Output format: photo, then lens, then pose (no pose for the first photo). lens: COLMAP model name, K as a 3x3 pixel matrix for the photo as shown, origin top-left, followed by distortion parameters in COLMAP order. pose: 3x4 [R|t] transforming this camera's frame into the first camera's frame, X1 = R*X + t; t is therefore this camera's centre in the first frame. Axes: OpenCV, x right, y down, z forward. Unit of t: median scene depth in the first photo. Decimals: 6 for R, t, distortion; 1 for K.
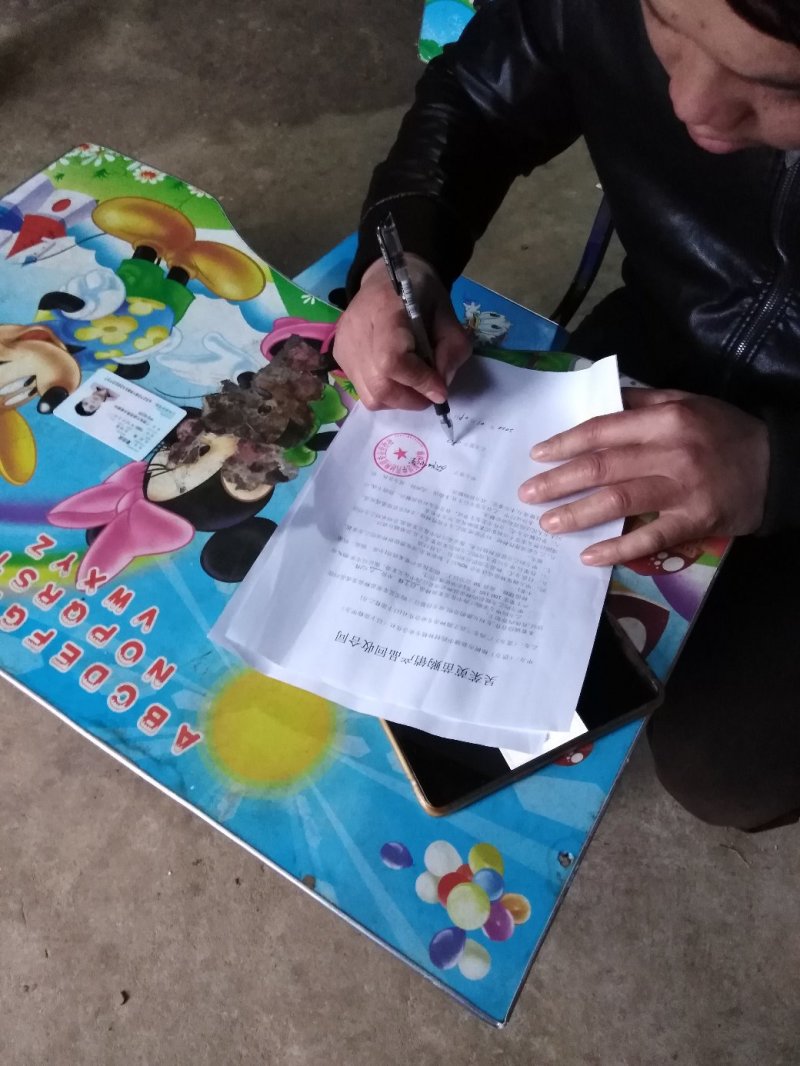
lens RADIAL K [[762.1, 0, 405.9], [0, 762.1, 530.2], [0, 0, 1]] dist [0.022512, -0.005580]
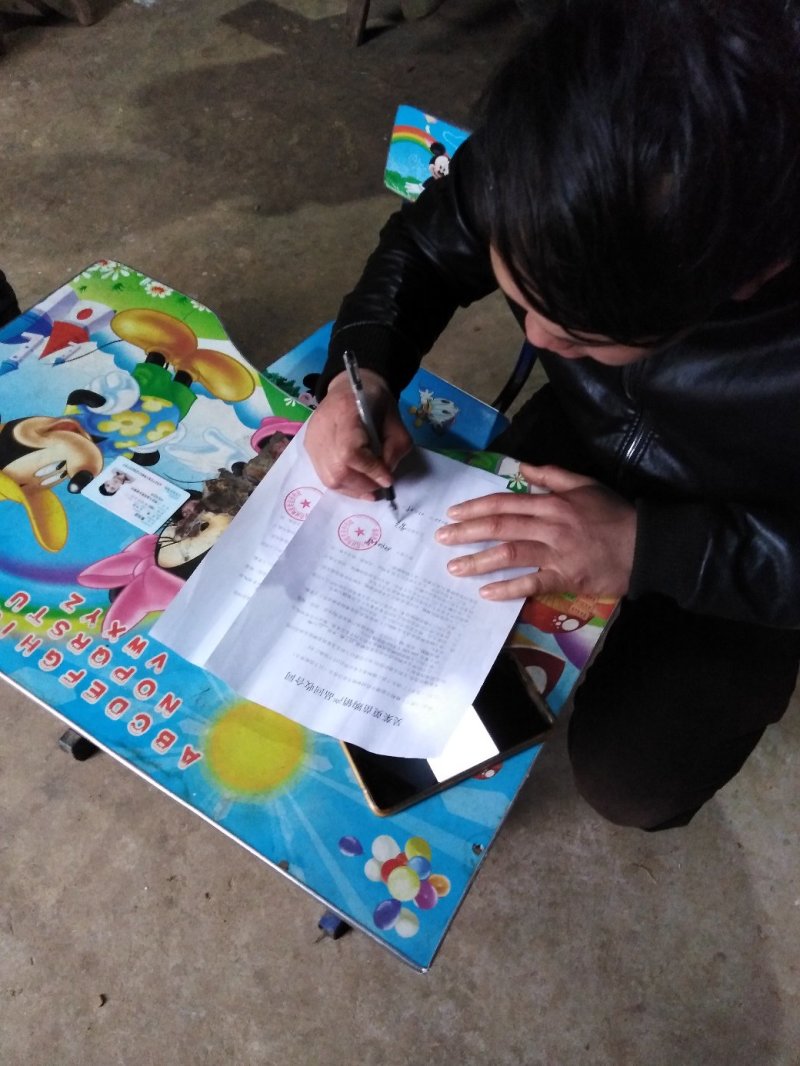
lens RADIAL K [[762.1, 0, 405.9], [0, 762.1, 530.2], [0, 0, 1]] dist [0.022512, -0.005580]
pose [[0.998474, 0.022835, 0.050288, 0.002695], [-0.020313, 0.998538, -0.050095, -0.037826], [-0.051359, 0.048997, 0.997478, -0.236507]]
